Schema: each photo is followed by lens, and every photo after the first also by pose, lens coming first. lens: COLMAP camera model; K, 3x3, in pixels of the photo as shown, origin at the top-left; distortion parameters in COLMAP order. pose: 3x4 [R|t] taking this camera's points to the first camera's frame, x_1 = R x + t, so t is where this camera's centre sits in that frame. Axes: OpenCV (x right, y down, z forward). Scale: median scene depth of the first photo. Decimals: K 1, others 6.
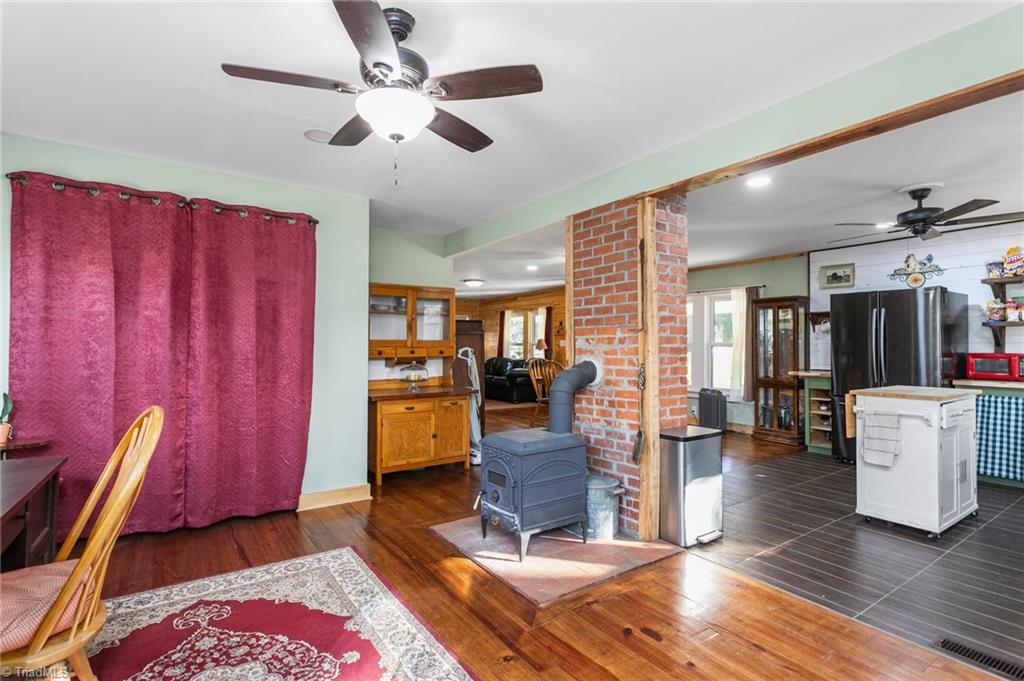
lens RADIAL K [[495.9, 0, 519.0], [0, 495.9, 342.2], [0, 0, 1]] dist [0.005543, -0.002663]
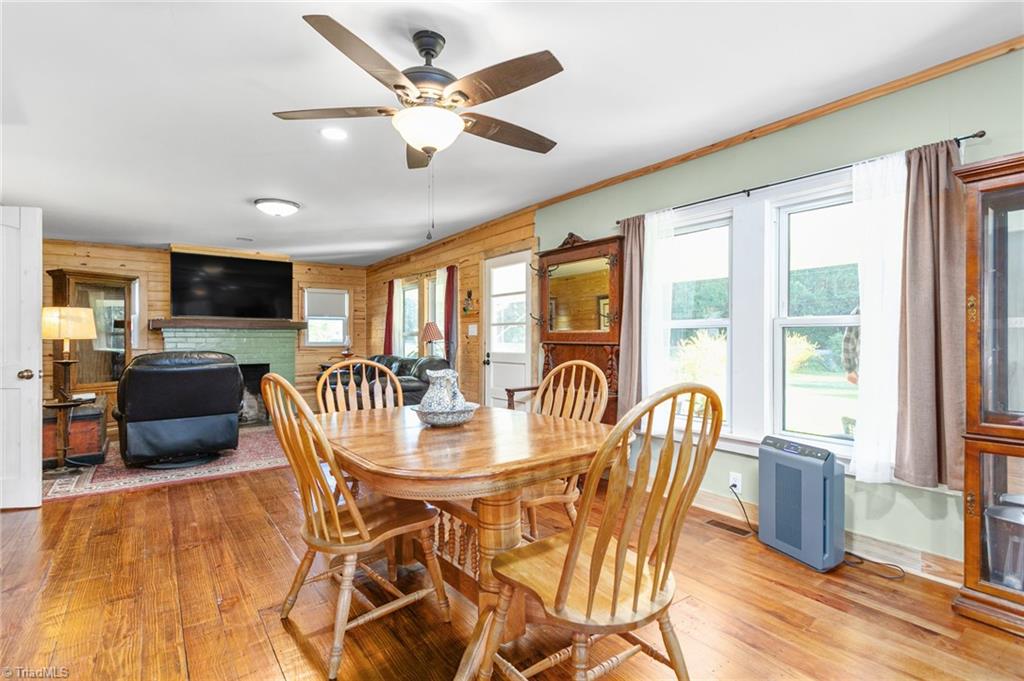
lens RADIAL K [[495.9, 0, 513.4], [0, 495.9, 338.6], [0, 0, 1]] dist [0.005543, -0.002663]
pose [[0.998981, -0.008604, 0.044298, 0.104403], [0.008506, 0.999961, 0.002402, 0.010916], [-0.044317, -0.002023, 0.999015, 0.418539]]
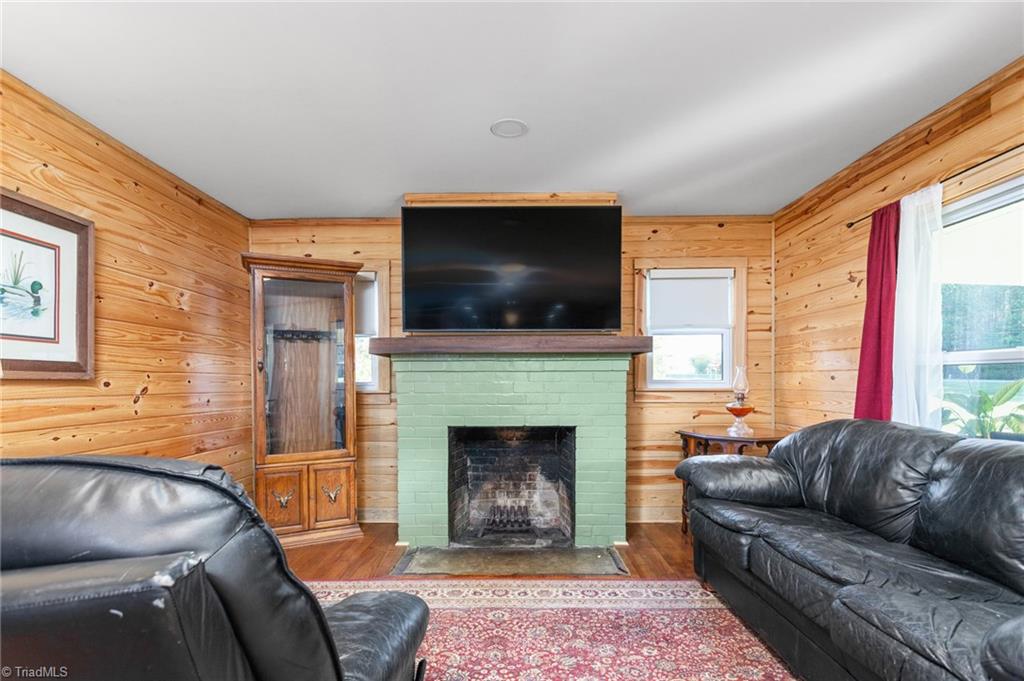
lens RADIAL K [[495.9, 0, 508.3], [0, 495.9, 389.7], [0, 0, 1]] dist [0.005543, -0.002663]
pose [[0.819486, 0.004718, -0.573080, -0.050076], [0.012136, 0.999599, 0.025584, 0.010902], [0.572971, -0.027921, 0.819100, 0.823016]]
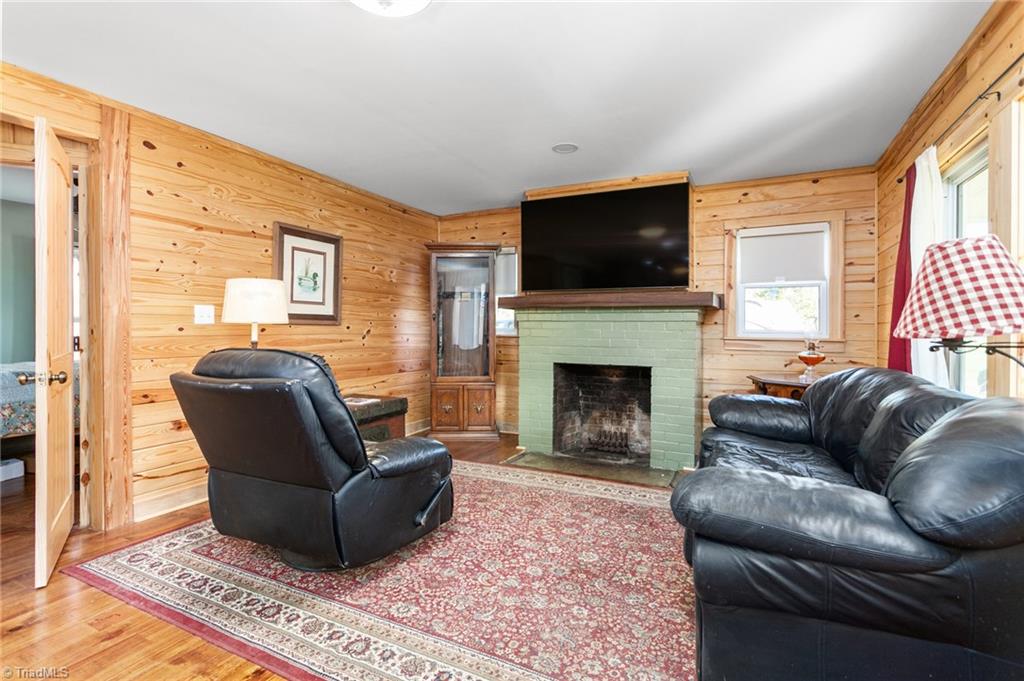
lens RADIAL K [[495.9, 0, 511.9], [0, 495.9, 332.1], [0, 0, 1]] dist [0.005543, -0.002663]
pose [[0.482455, 0.009548, -0.875869, 0.090543], [0.002778, 0.999919, 0.012430, 0.011016], [0.875916, -0.008430, 0.482390, 0.827935]]
